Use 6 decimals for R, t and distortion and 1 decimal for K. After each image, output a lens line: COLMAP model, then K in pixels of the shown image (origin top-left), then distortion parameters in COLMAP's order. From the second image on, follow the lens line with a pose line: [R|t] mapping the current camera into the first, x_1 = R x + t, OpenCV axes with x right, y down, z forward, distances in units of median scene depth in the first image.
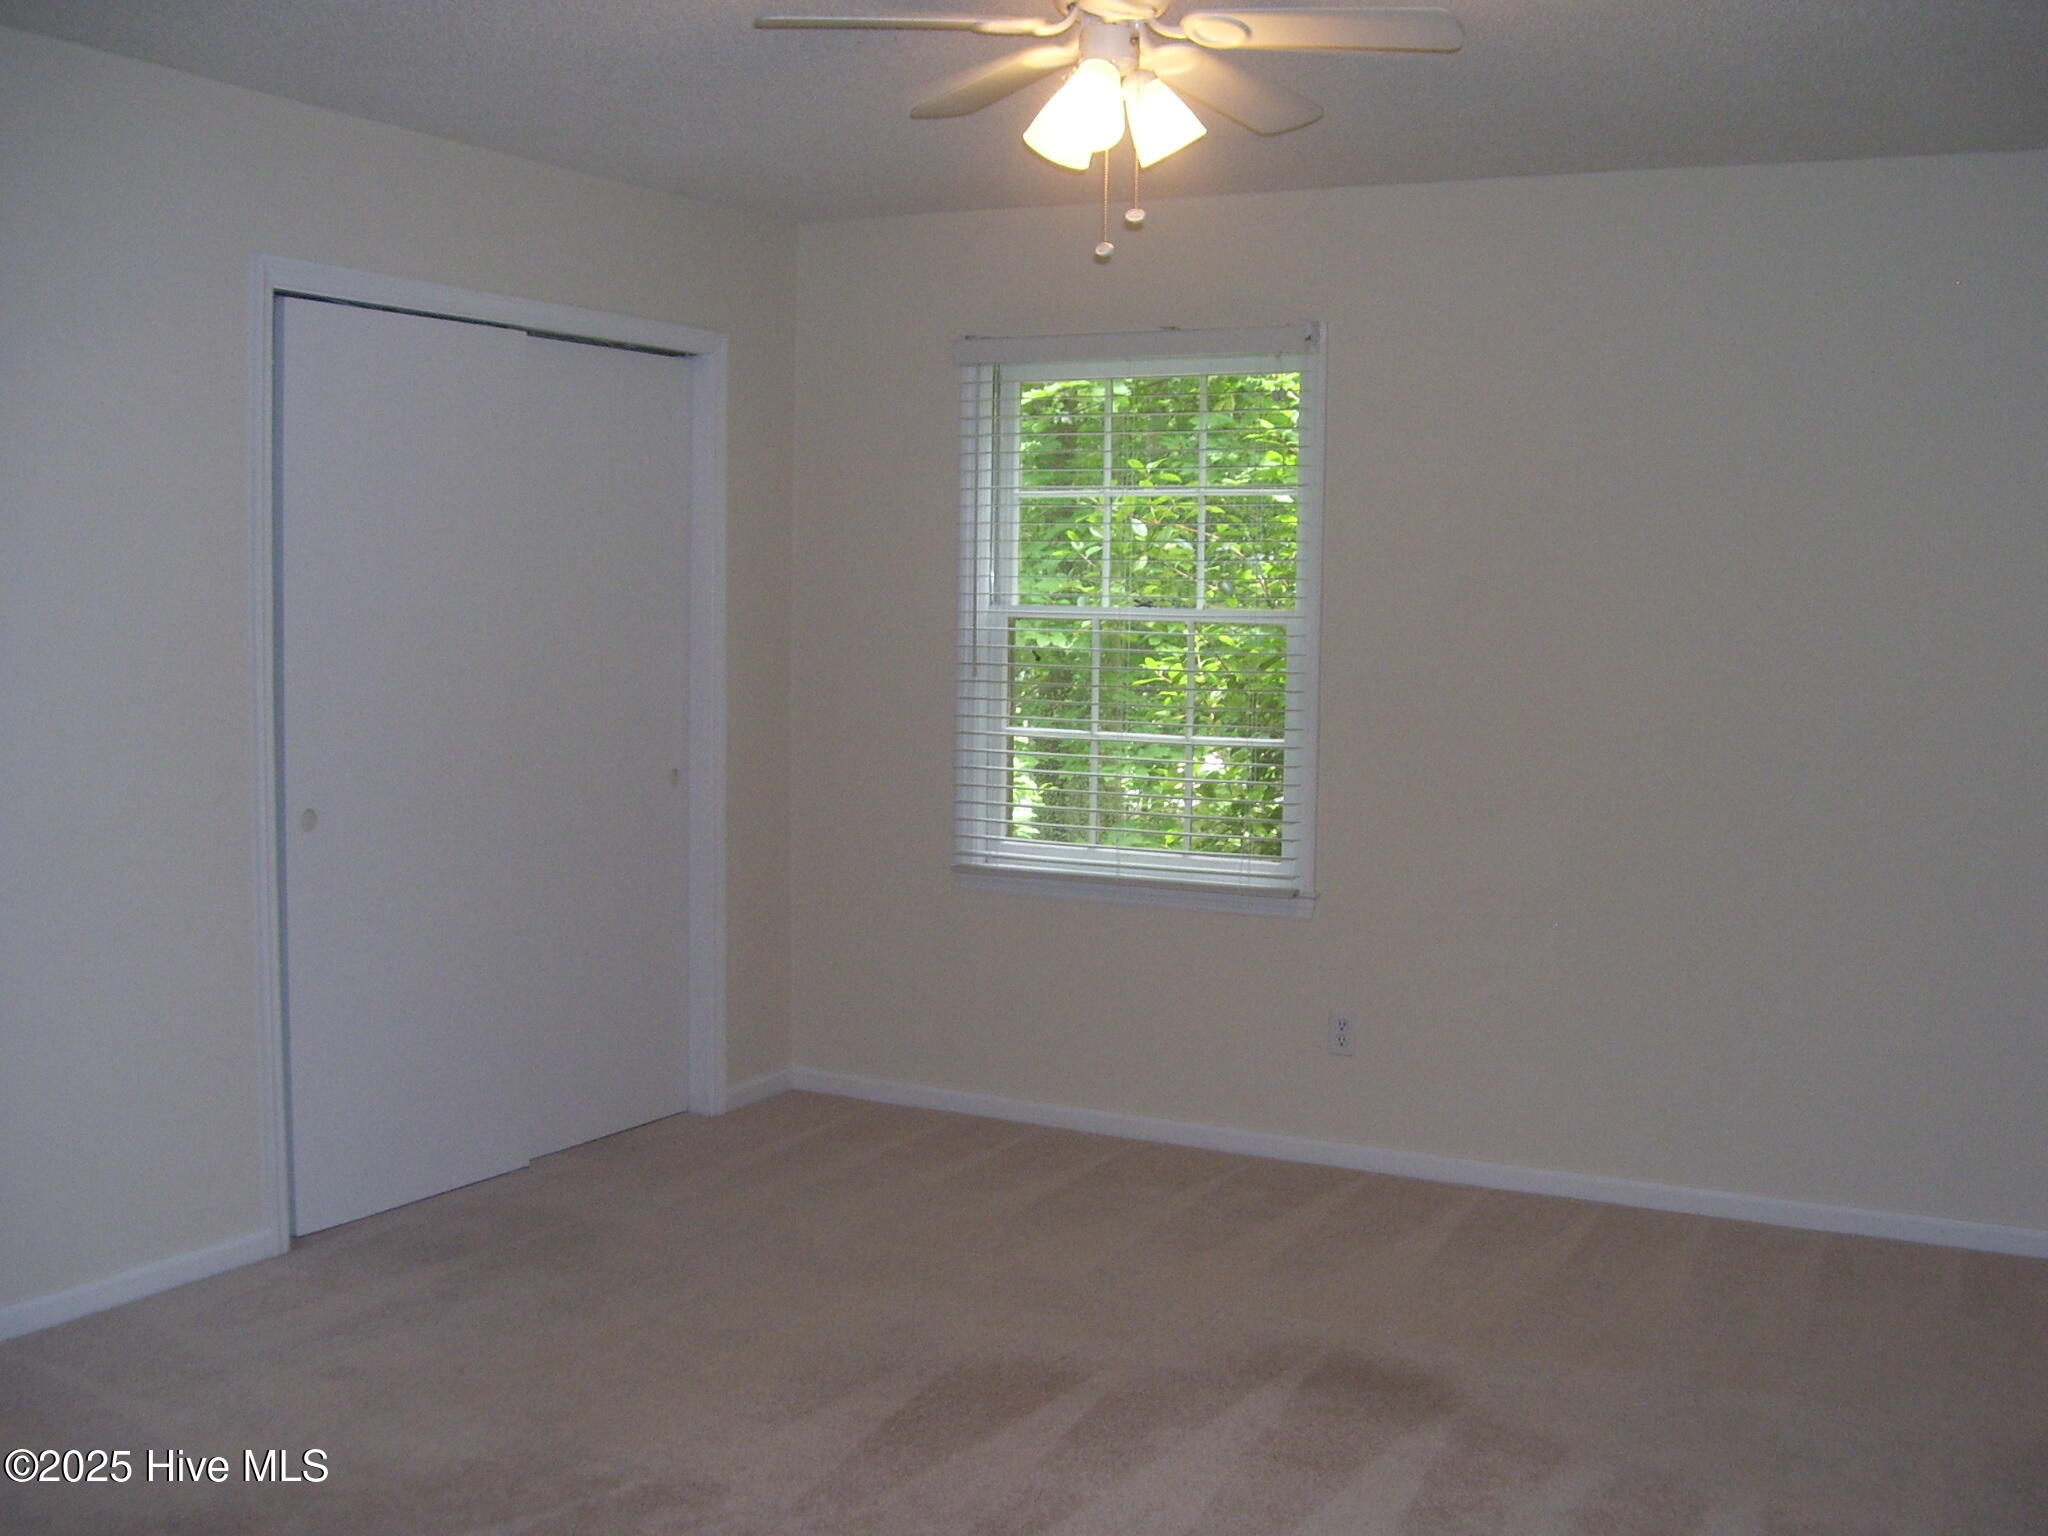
lens RADIAL K [[2205.0, 0, 1023.9], [0, 2205.0, 770.0], [0, 0, 1]] dist [-0.167601, 0.000000]
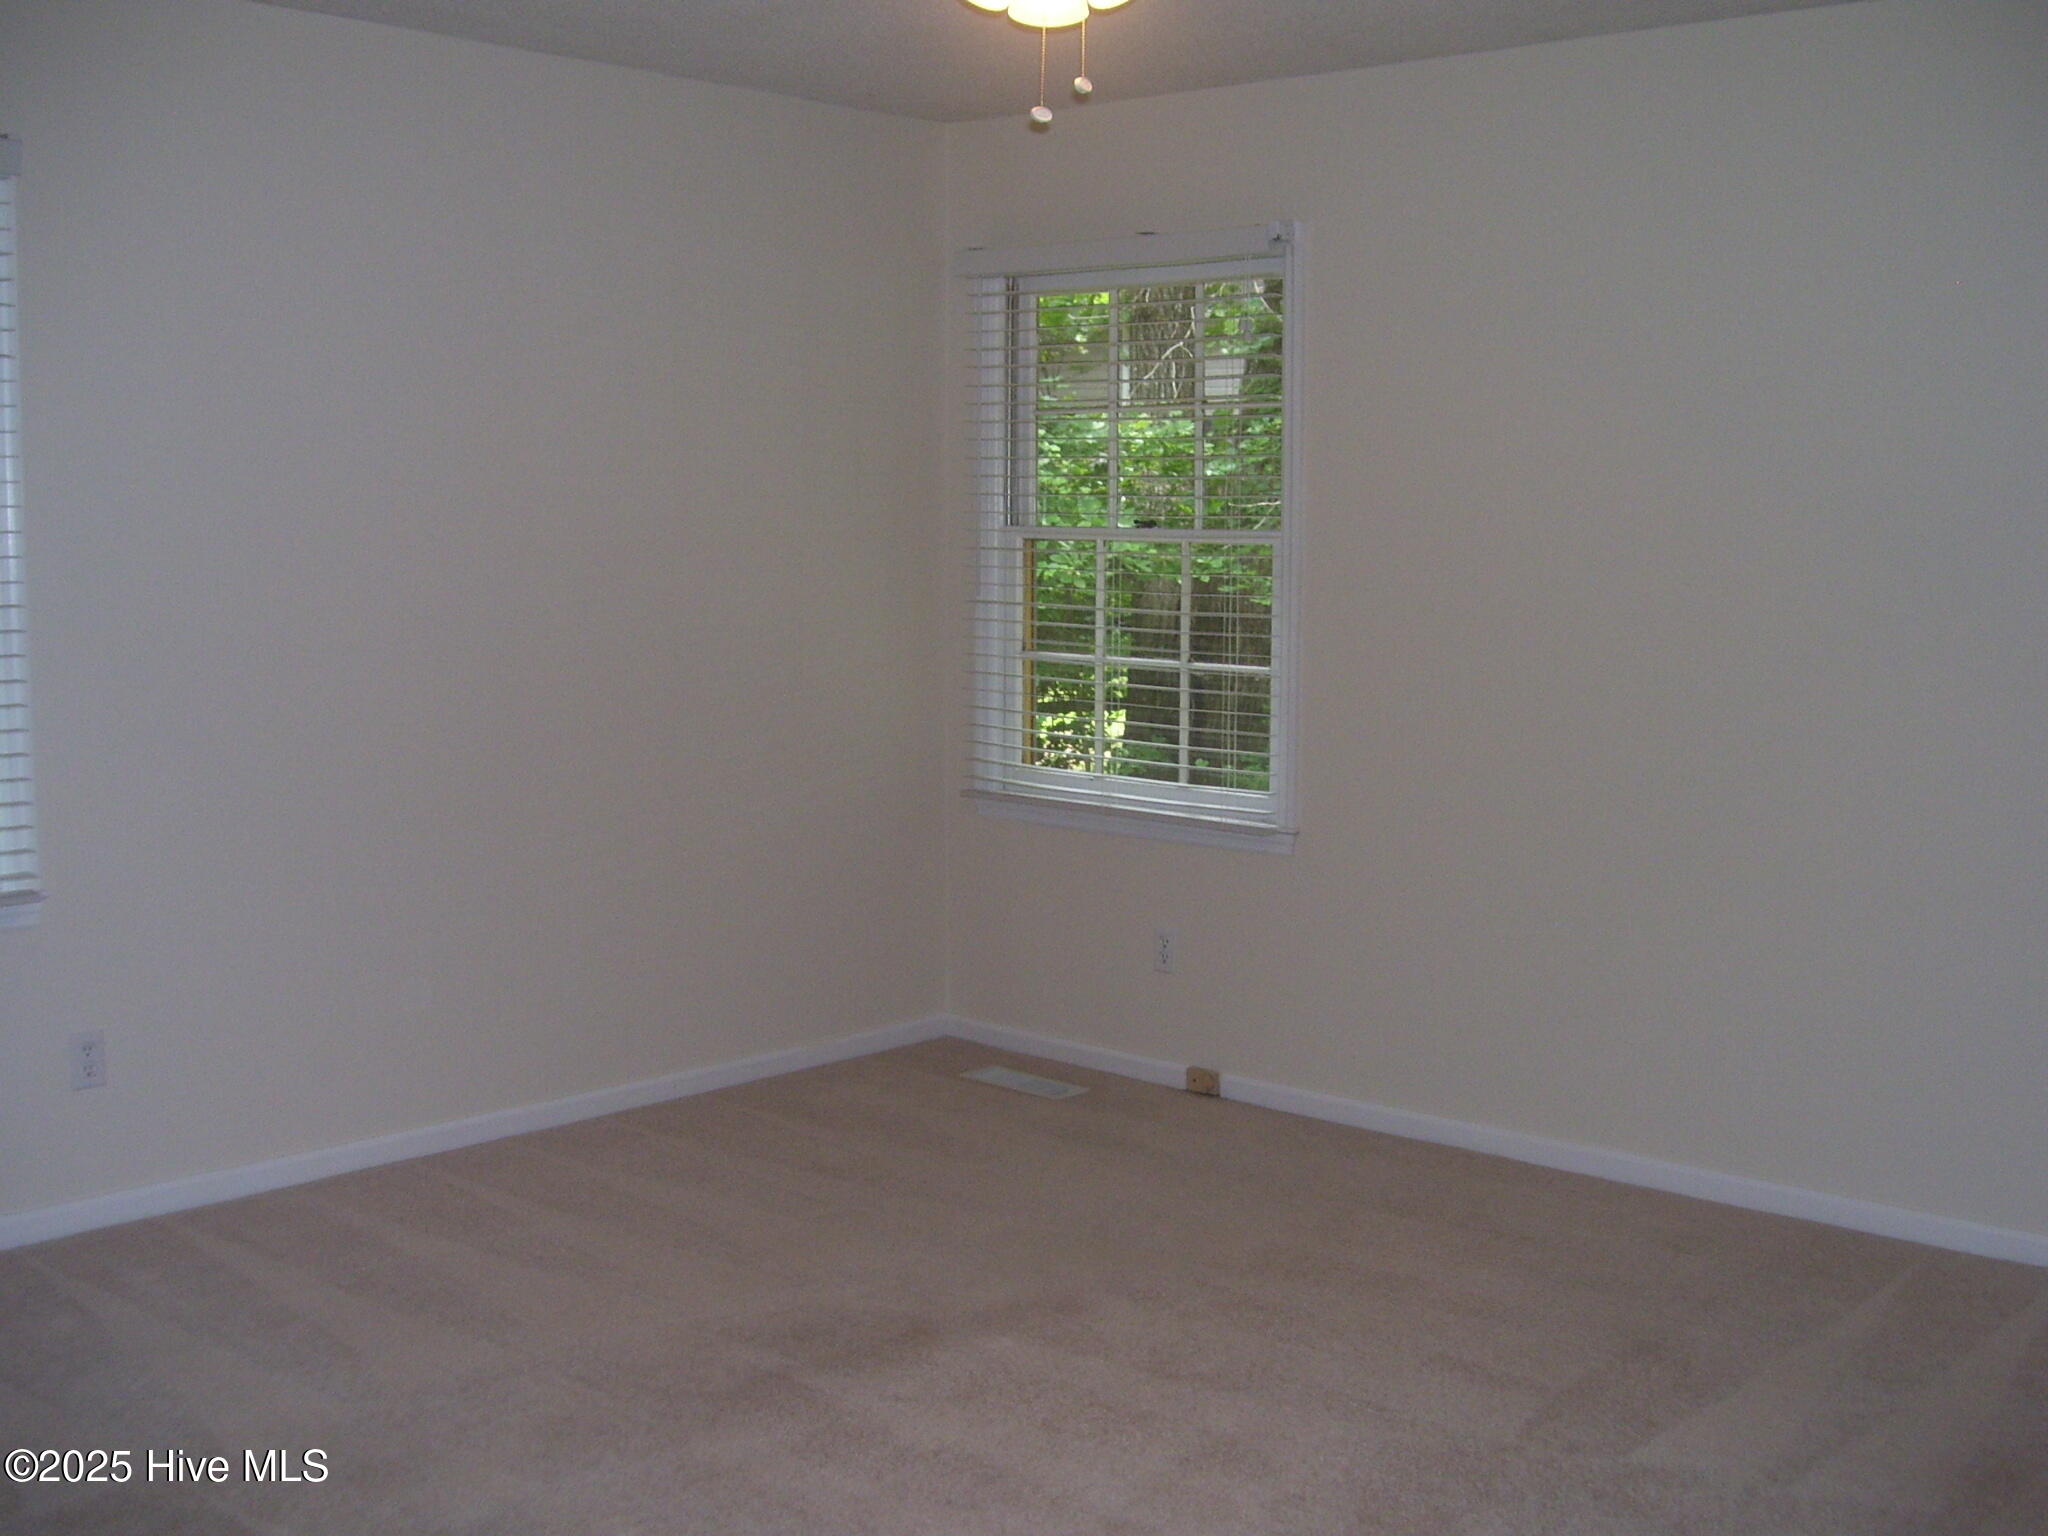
lens RADIAL K [[2562.4, 0, 1024.2], [0, 2562.4, 766.4], [0, 0, 1]] dist [0.158575, 0.000000]
pose [[0.961674, 0.032600, -0.272252, 0.302276], [-0.030698, 0.999465, 0.011244, 0.019071], [0.272473, -0.002455, 0.962160, -0.092188]]
